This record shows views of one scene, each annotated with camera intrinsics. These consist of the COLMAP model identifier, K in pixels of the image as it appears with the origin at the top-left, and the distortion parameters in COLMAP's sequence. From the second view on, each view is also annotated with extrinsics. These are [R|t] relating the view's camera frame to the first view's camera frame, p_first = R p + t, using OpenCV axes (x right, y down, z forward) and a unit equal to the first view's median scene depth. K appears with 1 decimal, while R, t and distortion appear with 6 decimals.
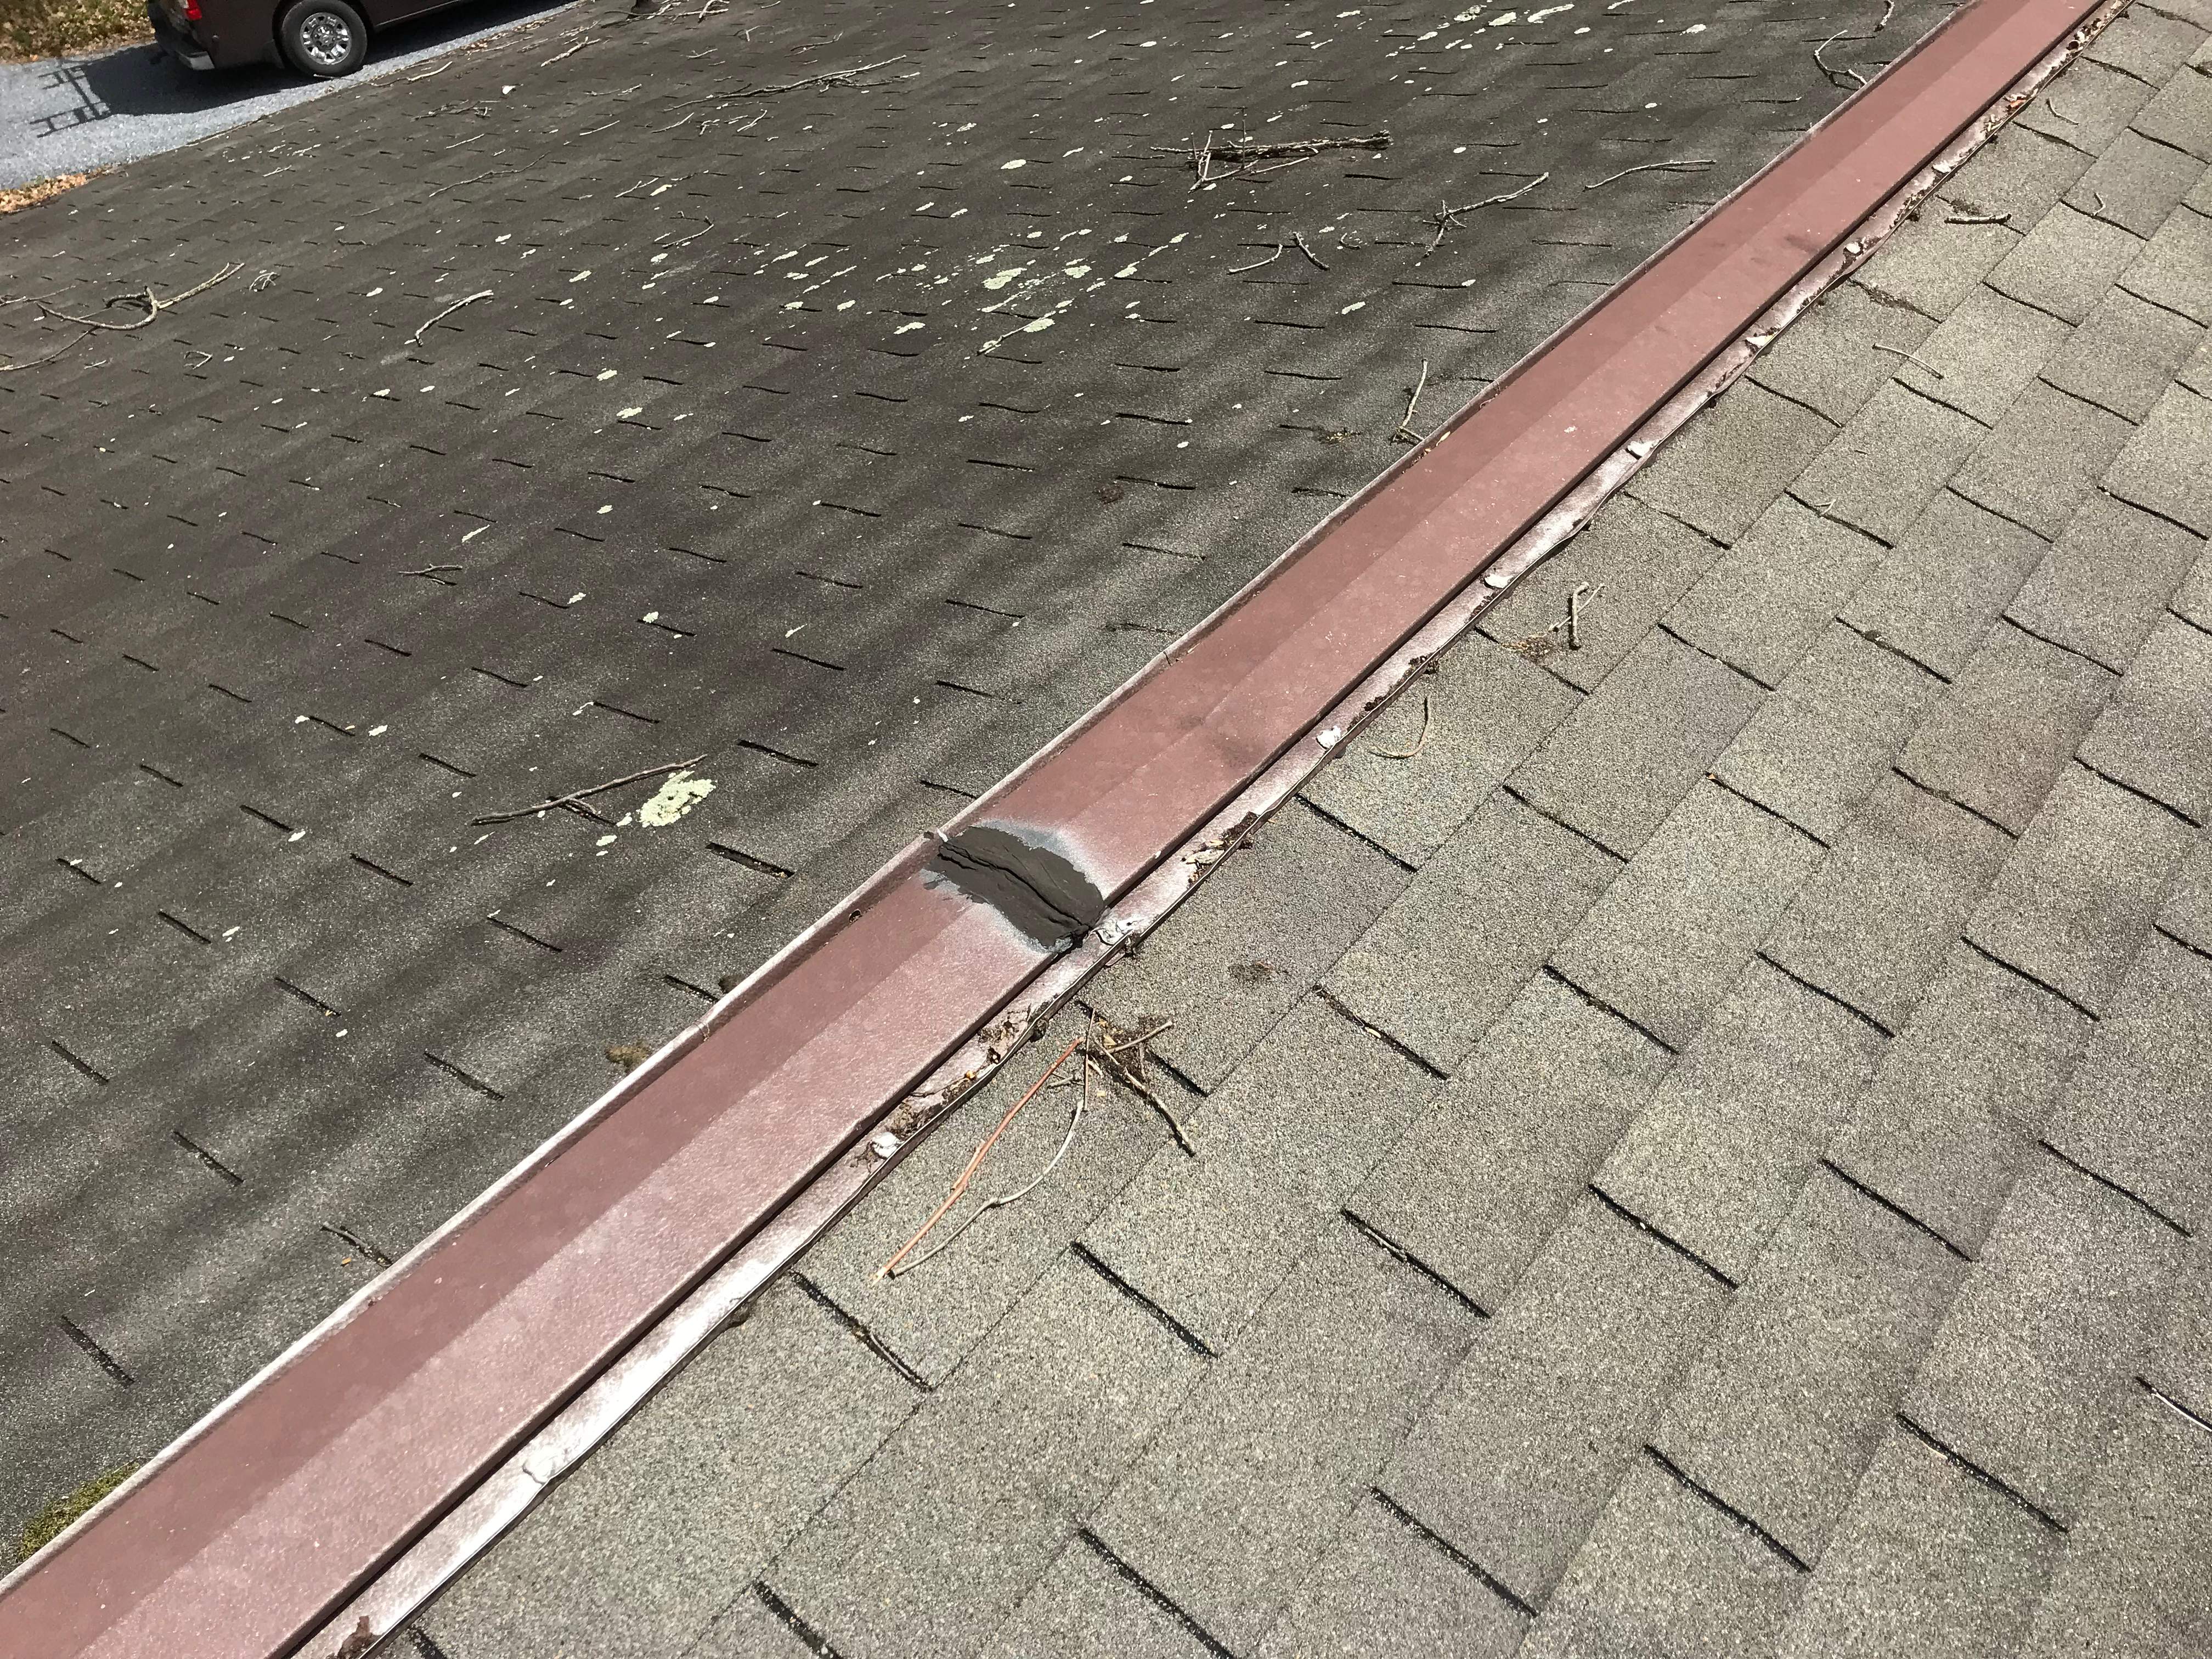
lens RADIAL K [[1816.0, 0, 1115.8], [0, 1816.0, 819.5], [0, 0, 1]] dist [0.029589, -0.016701]
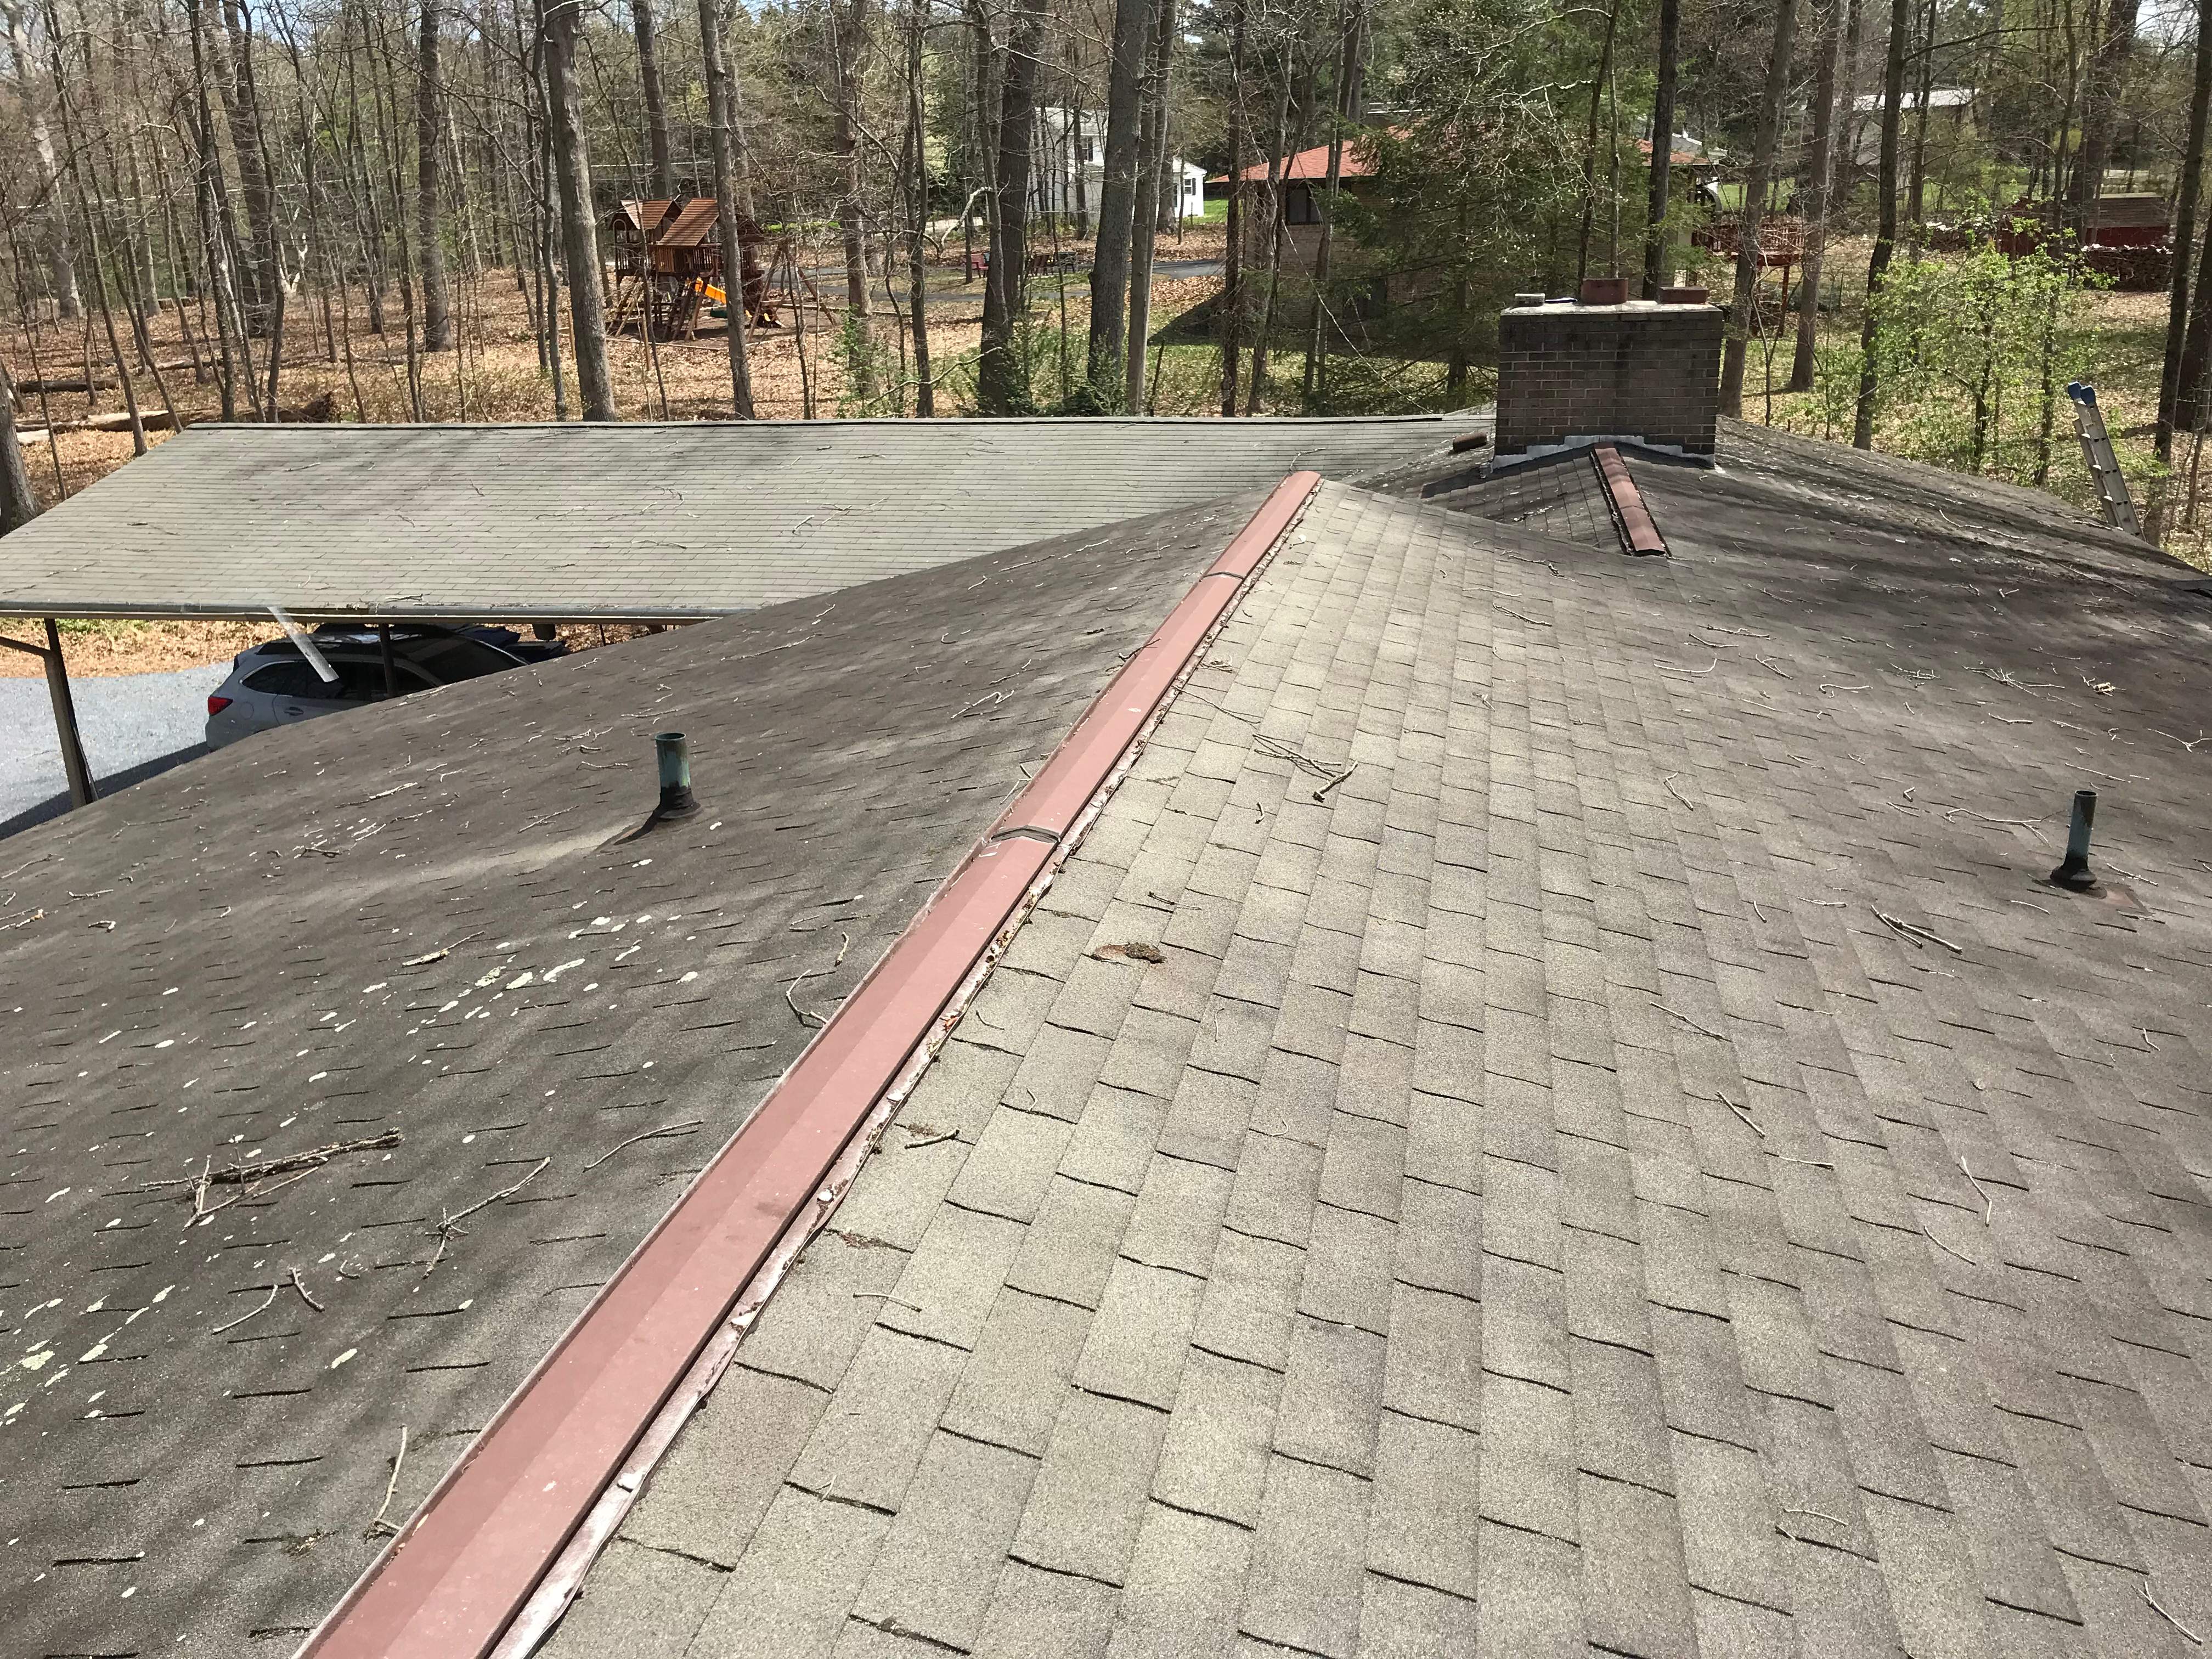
lens RADIAL K [[1816.0, 0, 1115.8], [0, 1816.0, 819.5], [0, 0, 1]] dist [0.029589, -0.016701]
pose [[0.893711, -0.130729, 0.429173, 0.119775], [0.295903, 0.890799, -0.344845, -0.085847], [-0.337226, 0.435186, 0.834801, -0.048210]]
